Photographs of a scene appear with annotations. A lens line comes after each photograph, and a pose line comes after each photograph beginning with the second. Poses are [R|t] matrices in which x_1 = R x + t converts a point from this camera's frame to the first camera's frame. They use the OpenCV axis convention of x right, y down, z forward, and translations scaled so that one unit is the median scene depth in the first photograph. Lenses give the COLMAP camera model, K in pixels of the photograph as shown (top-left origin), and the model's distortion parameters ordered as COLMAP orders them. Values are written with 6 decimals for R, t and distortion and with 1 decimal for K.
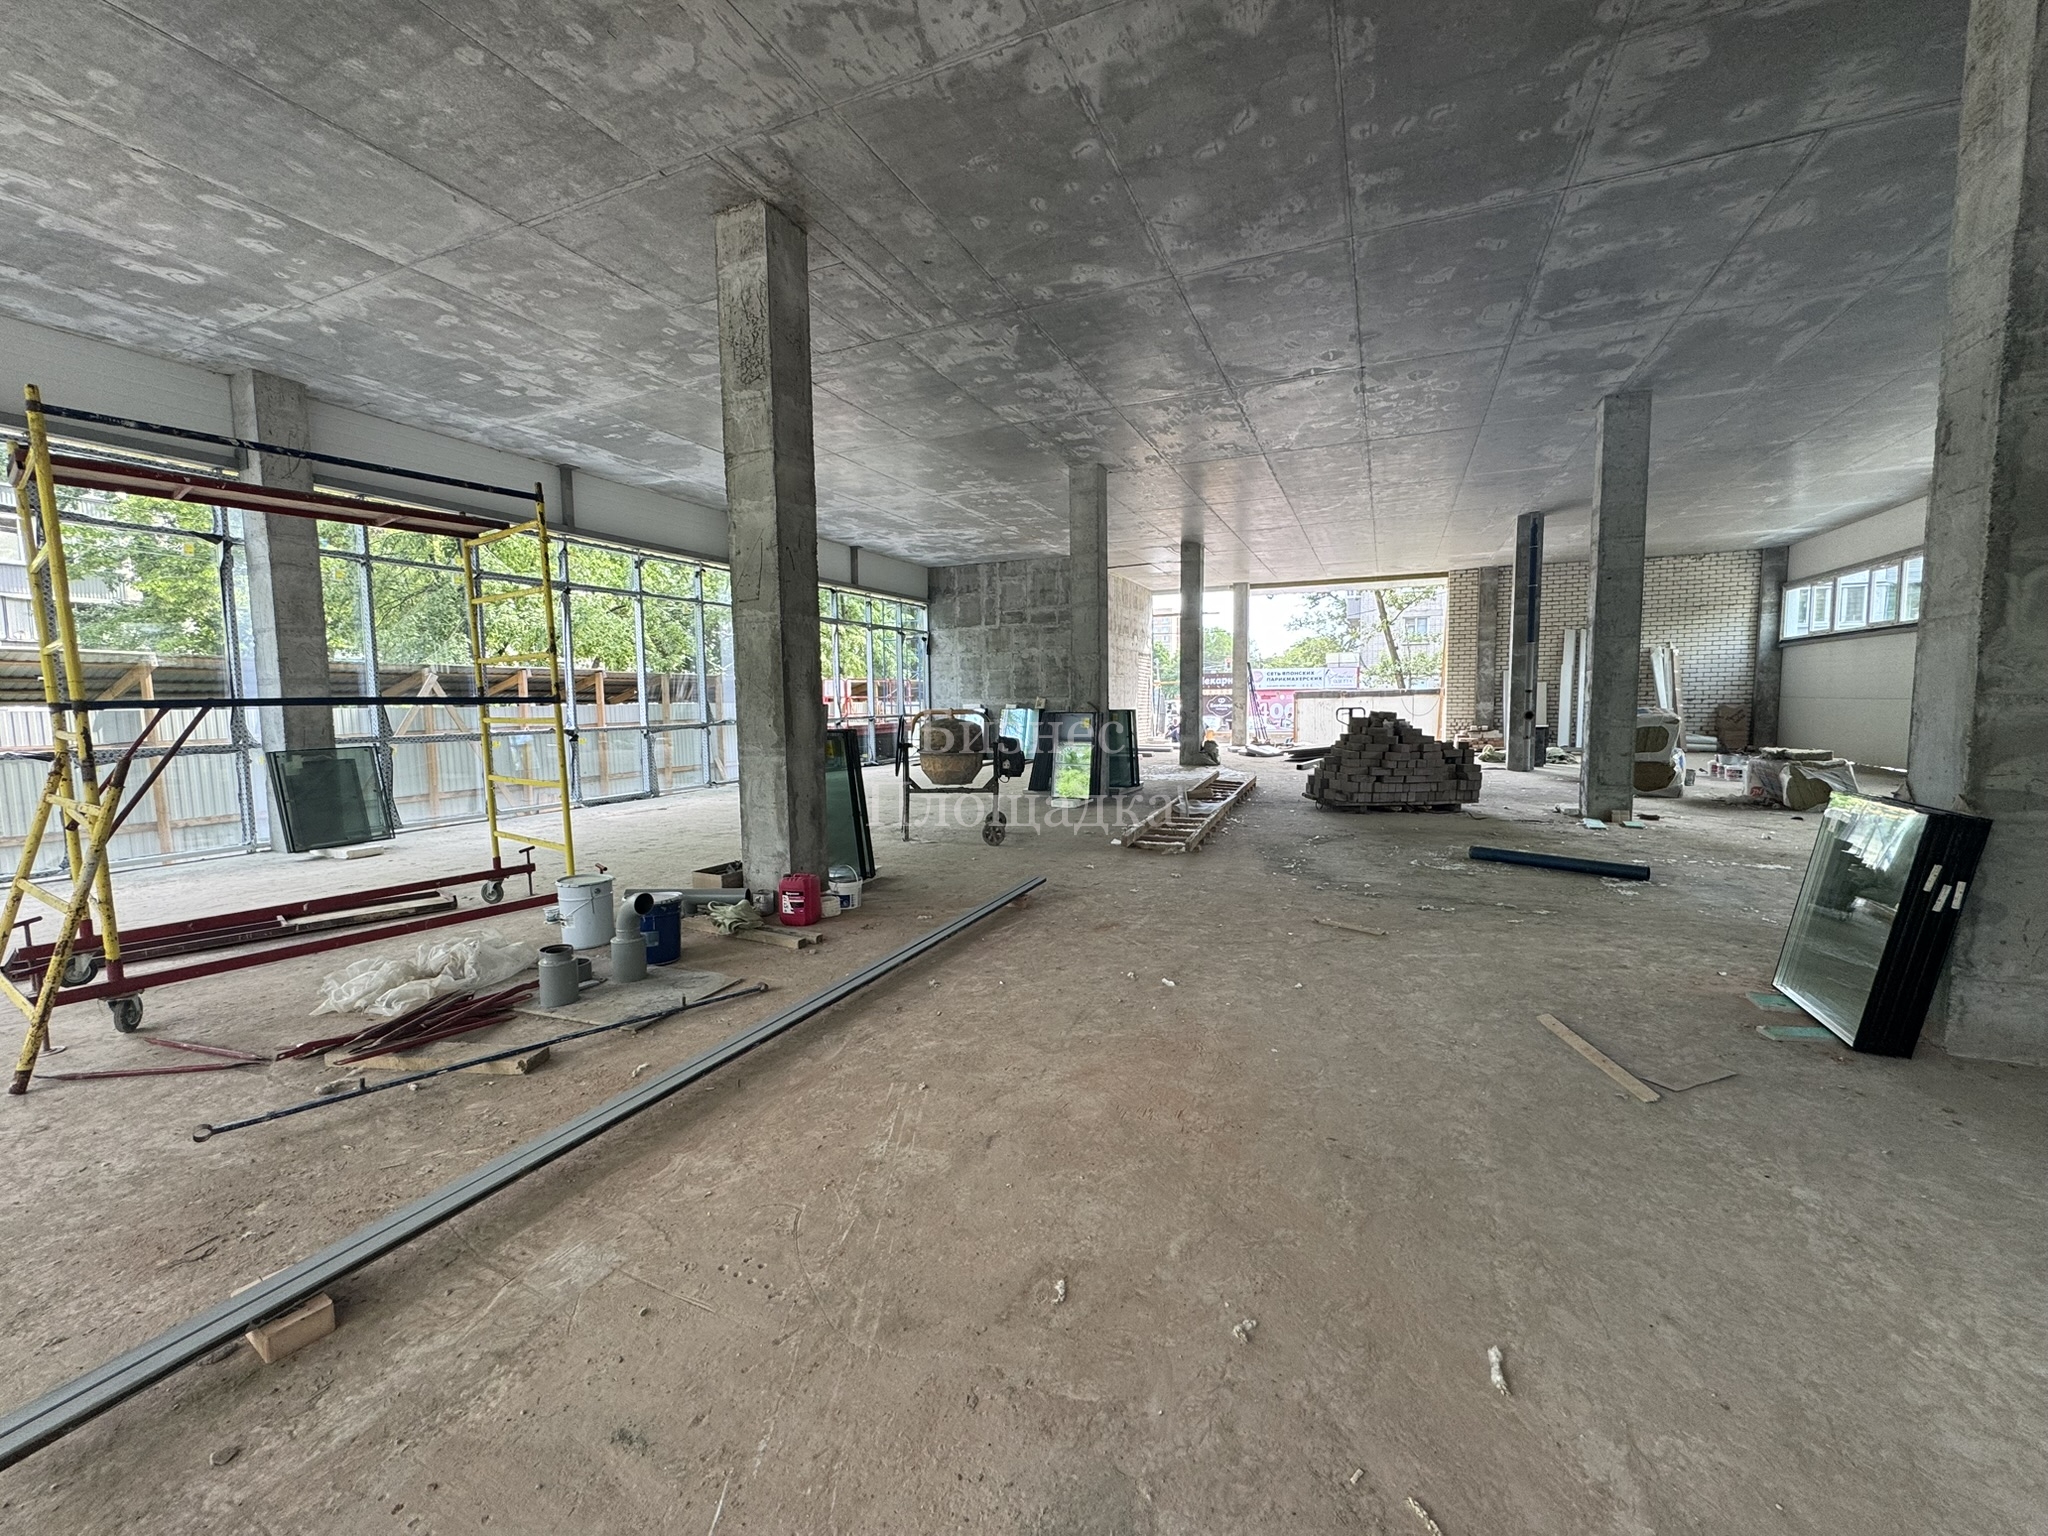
lens RADIAL K [[818.6, 0, 1026.8], [0, 818.6, 764.7], [0, 0, 1]] dist [-0.003186, 0.000600]
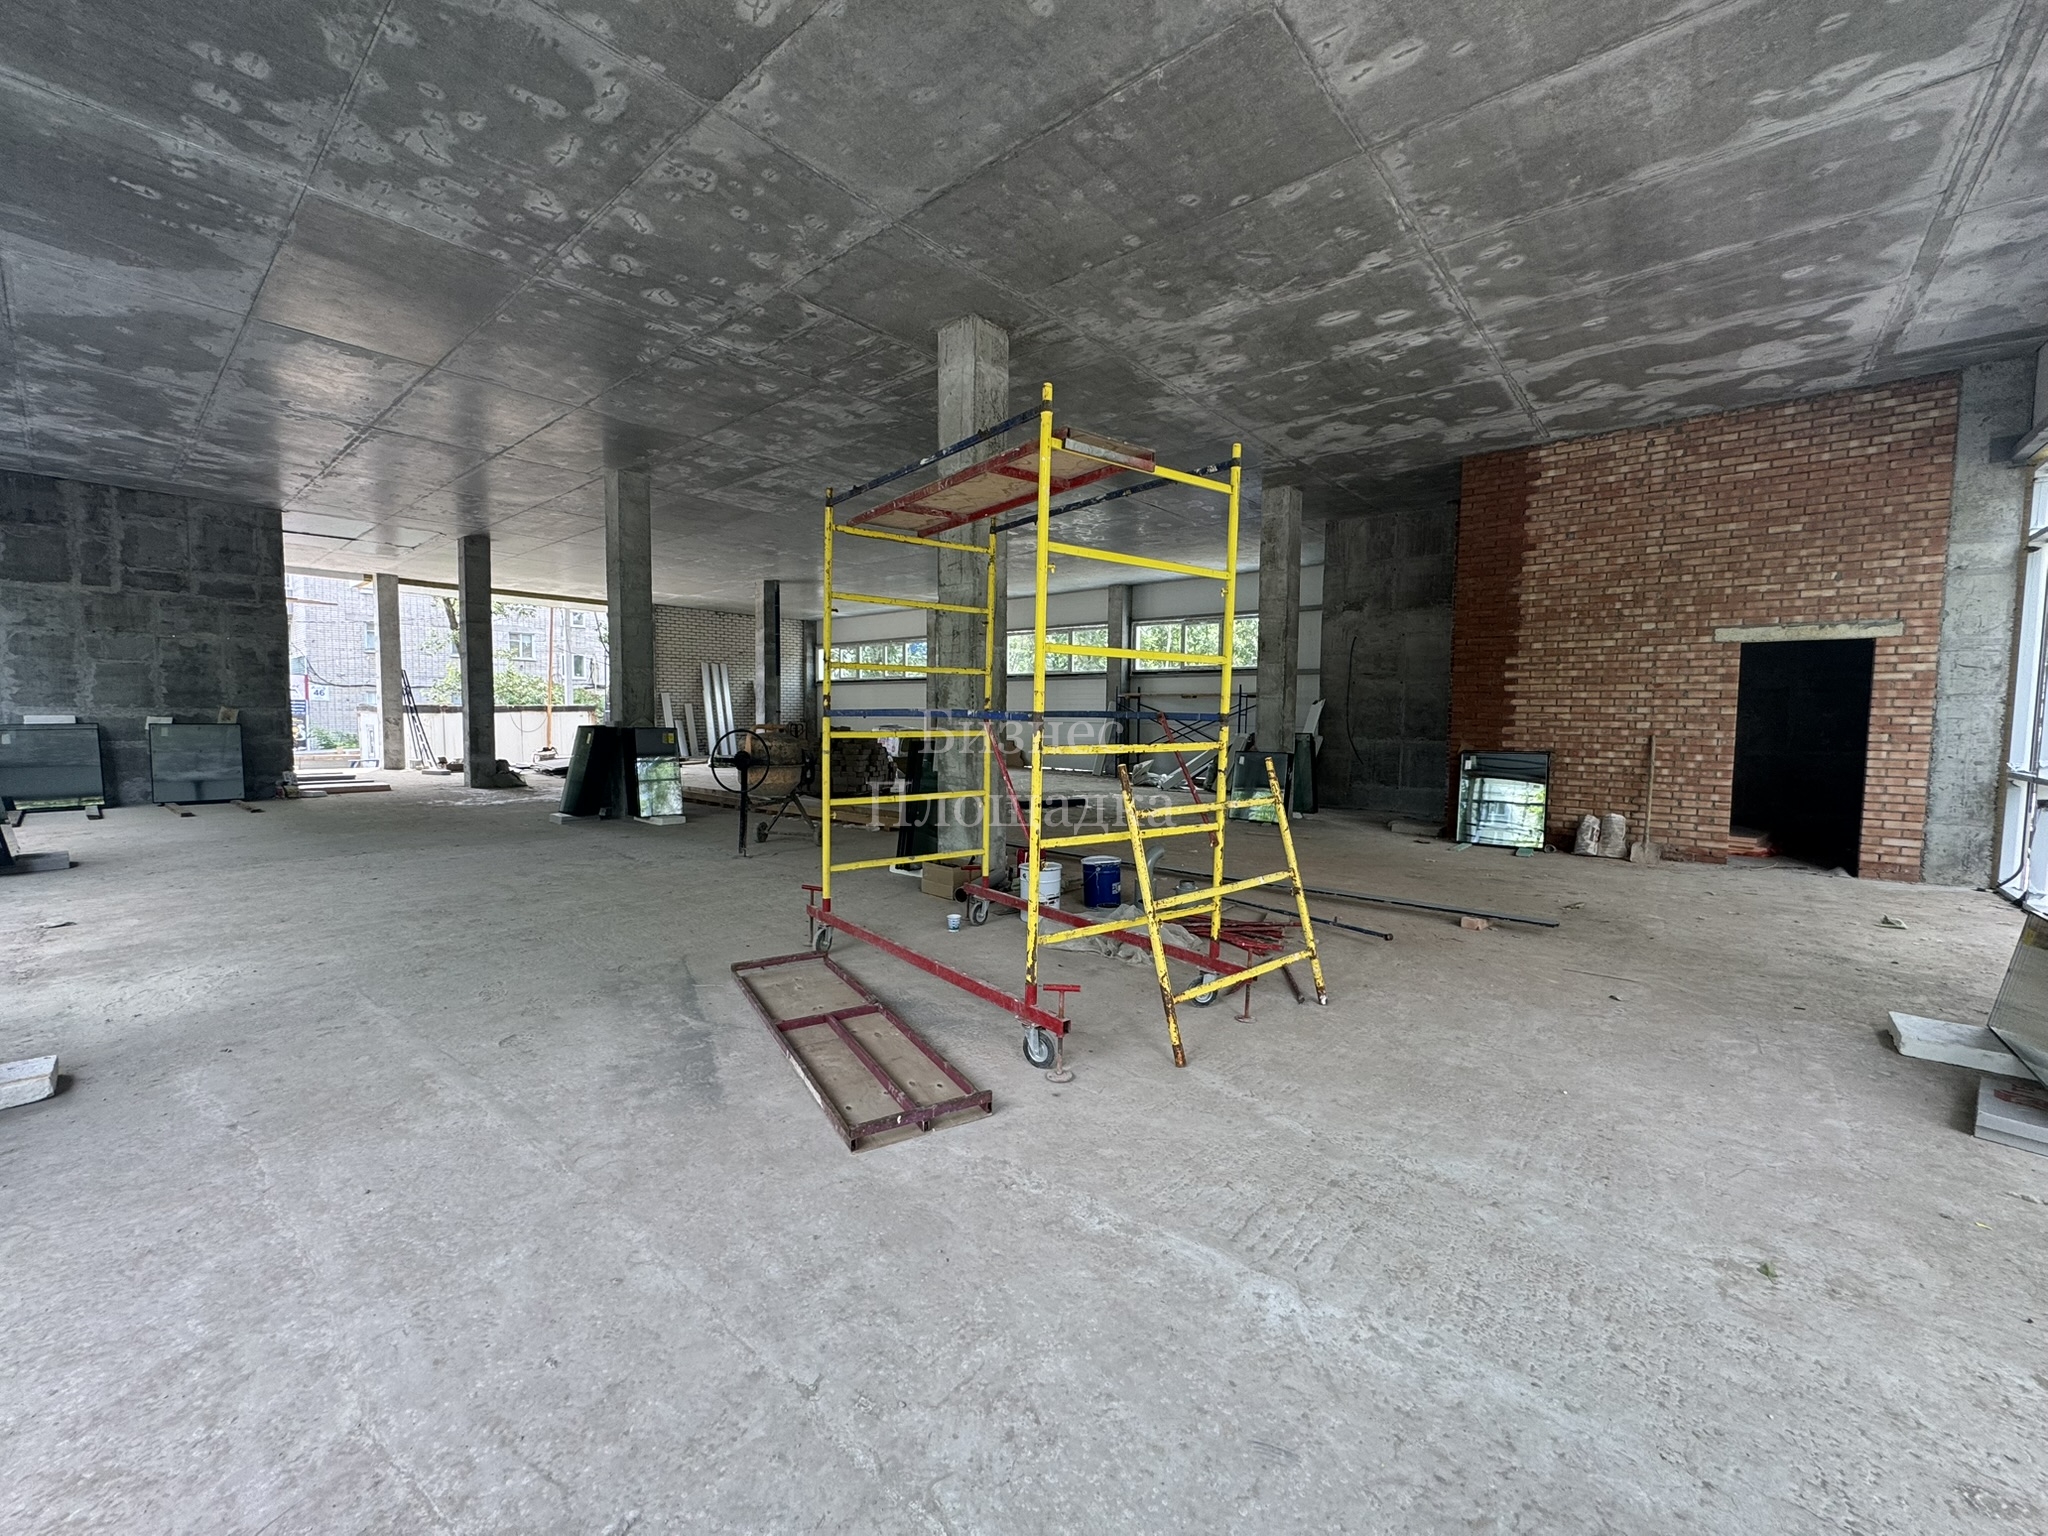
lens RADIAL K [[818.6, 0, 1030.5], [0, 818.6, 764.2], [0, 0, 1]] dist [-0.003186, 0.000600]
pose [[0.284051, -0.042847, 0.957851, -0.950803], [0.064463, 0.997594, 0.025508, -0.021119], [-0.956640, 0.054500, 0.286129, 0.377012]]
